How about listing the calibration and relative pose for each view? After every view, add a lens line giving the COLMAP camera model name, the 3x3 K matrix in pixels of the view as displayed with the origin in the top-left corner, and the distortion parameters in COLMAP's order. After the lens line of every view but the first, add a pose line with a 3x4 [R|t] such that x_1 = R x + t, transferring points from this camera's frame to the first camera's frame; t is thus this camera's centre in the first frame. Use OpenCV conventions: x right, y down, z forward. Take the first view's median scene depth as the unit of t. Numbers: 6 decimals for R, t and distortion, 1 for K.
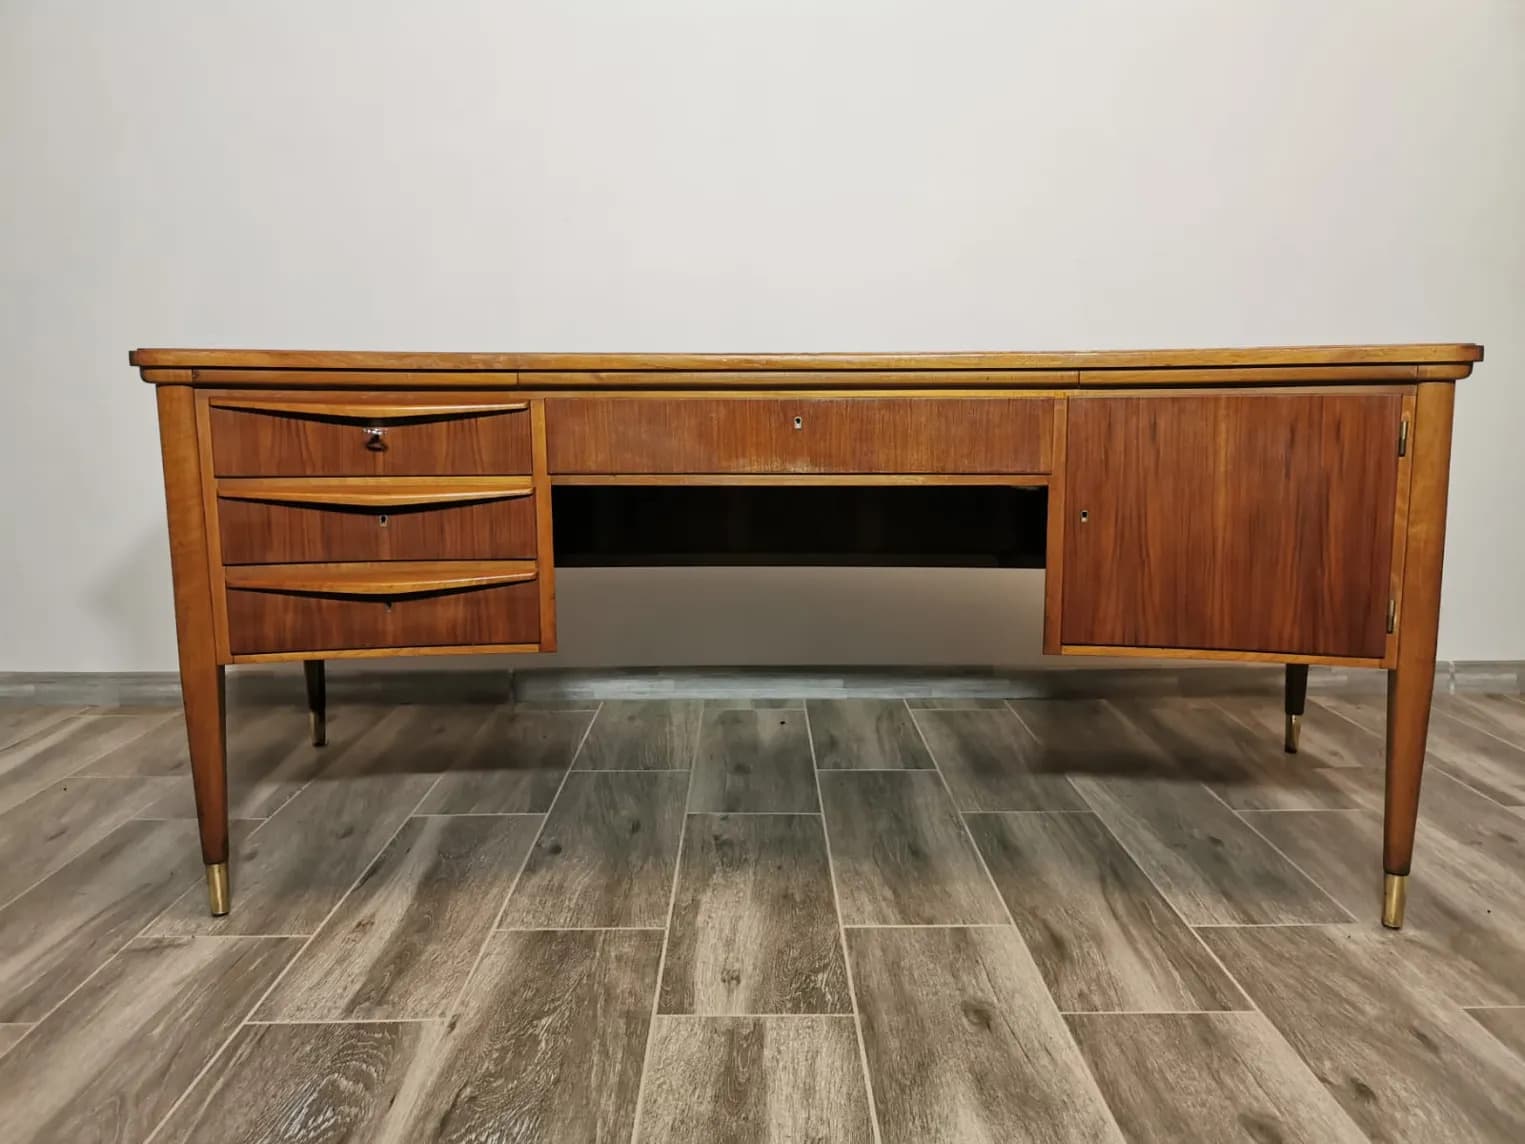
lens RADIAL K [[1172.1, 0, 774.6], [0, 1172.1, 561.3], [0, 0, 1]] dist [0.070265, -0.098678]
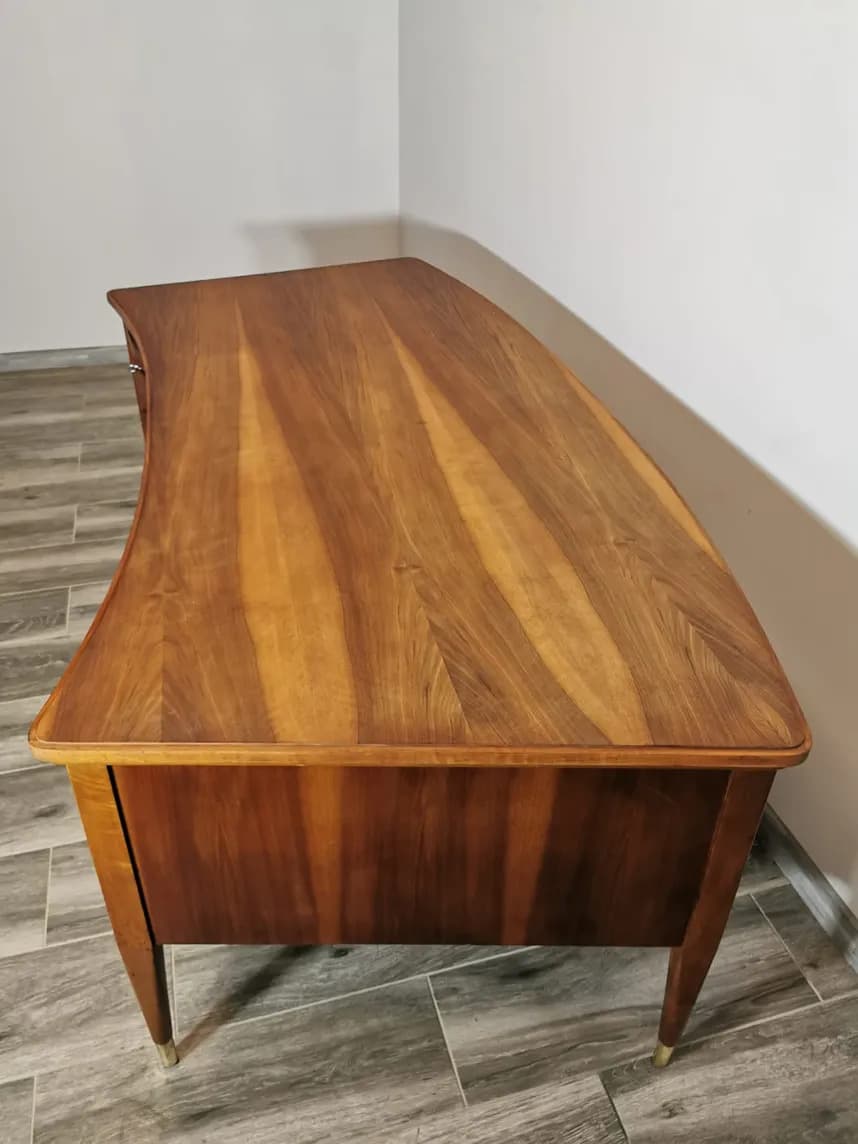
lens RADIAL K [[879.2, 0, 431.7], [0, 879.2, 566.7], [0, 0, 1]] dist [0.070265, -0.098678]
pose [[0.260198, 0.555468, -0.789780, 1.093508], [-0.188389, 0.831440, 0.522702, -0.697324], [0.946999, 0.012780, 0.320983, 1.003574]]
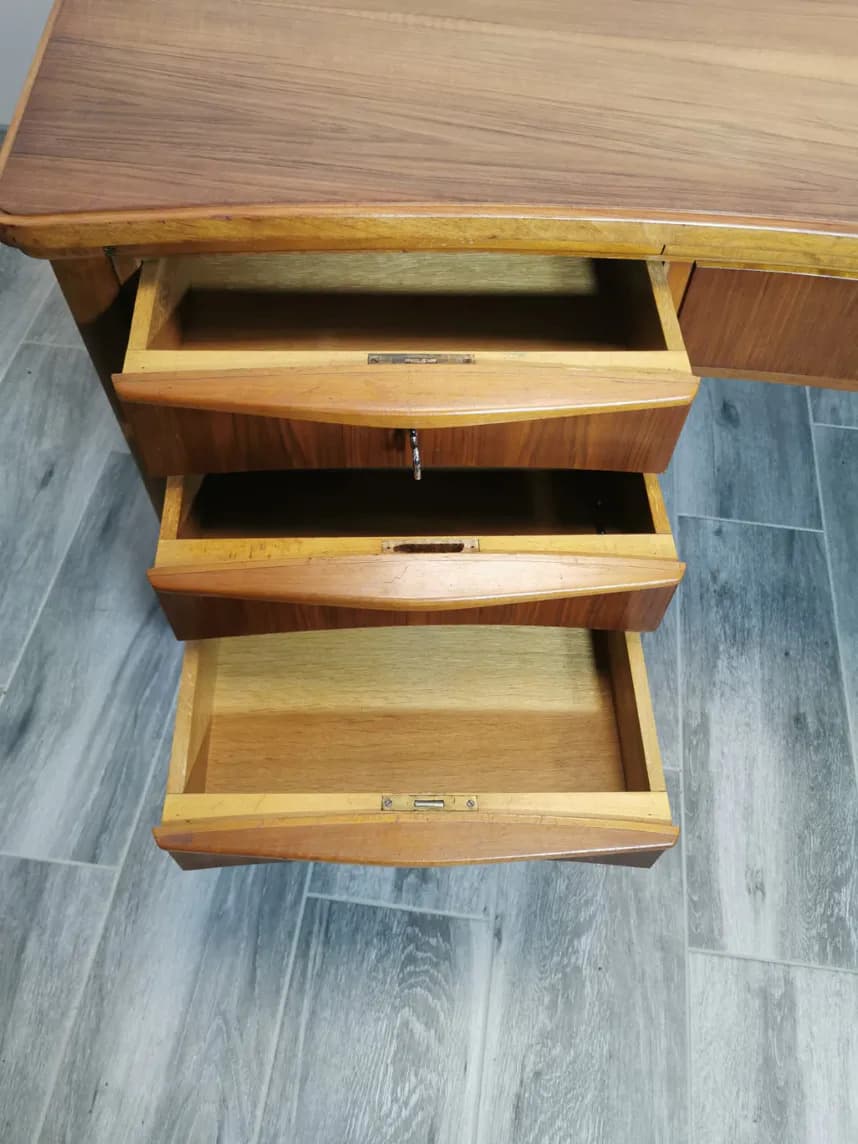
lens RADIAL K [[879.2, 0, 441.6], [0, 879.2, 581.1], [0, 0, 1]] dist [0.070265, -0.098678]
pose [[0.989144, 0.135653, -0.056503, -0.284204], [-0.045349, 0.647526, 0.760693, -0.371972], [0.139777, -0.749872, 0.646648, 0.633695]]
